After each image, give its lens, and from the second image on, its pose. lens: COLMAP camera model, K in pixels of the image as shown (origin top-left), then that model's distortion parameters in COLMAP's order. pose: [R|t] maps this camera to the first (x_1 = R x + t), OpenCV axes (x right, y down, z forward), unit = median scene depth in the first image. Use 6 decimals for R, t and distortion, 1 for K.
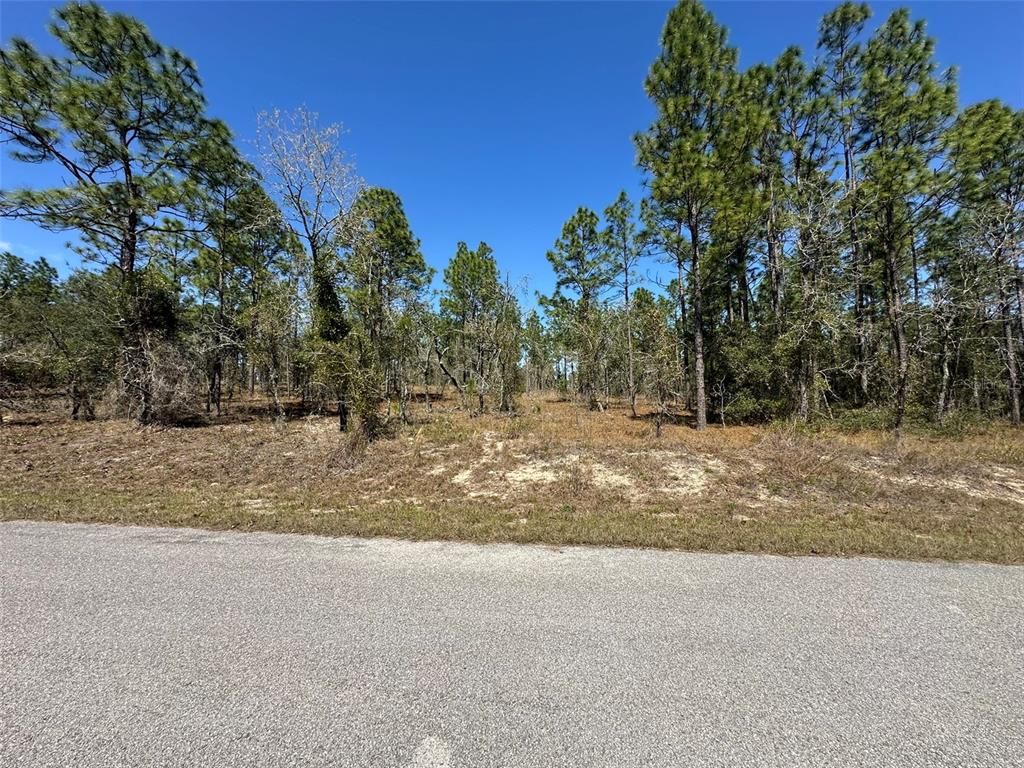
lens RADIAL K [[410.4, 0, 513.8], [0, 410.4, 381.6], [0, 0, 1]] dist [-0.004461, 0.000902]
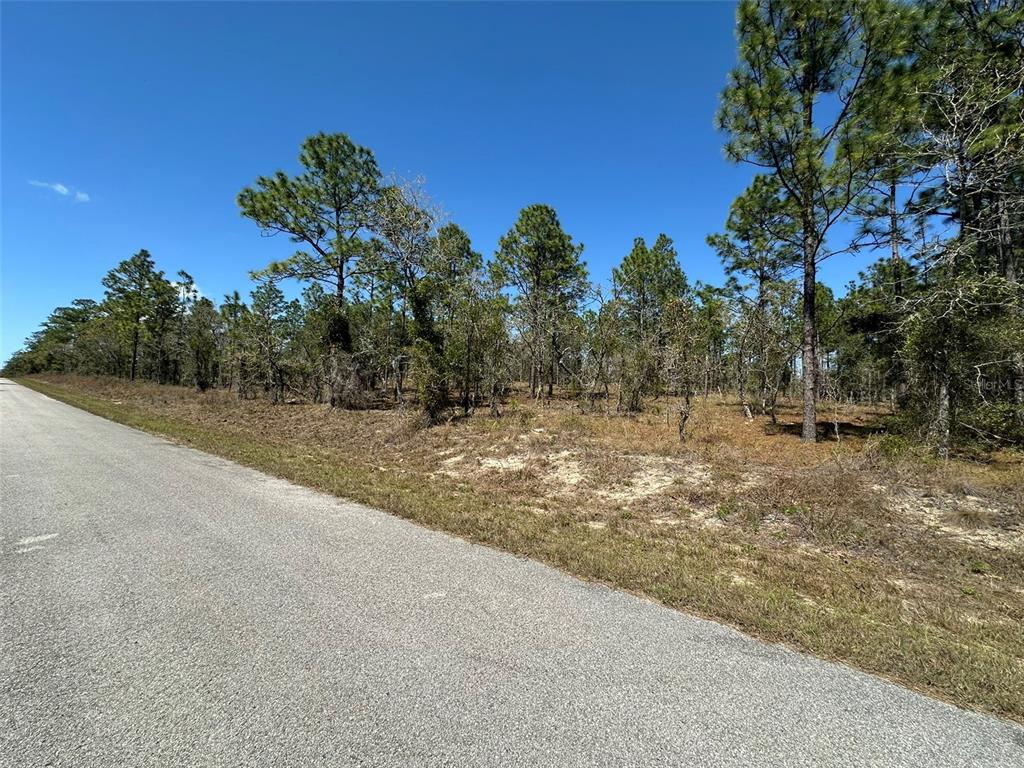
lens RADIAL K [[410.4, 0, 513.9], [0, 410.4, 382.1], [0, 0, 1]] dist [-0.004461, 0.000902]
pose [[0.858436, 0.009242, -0.512837, 0.356722], [-0.009025, 0.999955, 0.002913, 0.003813], [0.512841, 0.002127, 0.858481, 0.044276]]
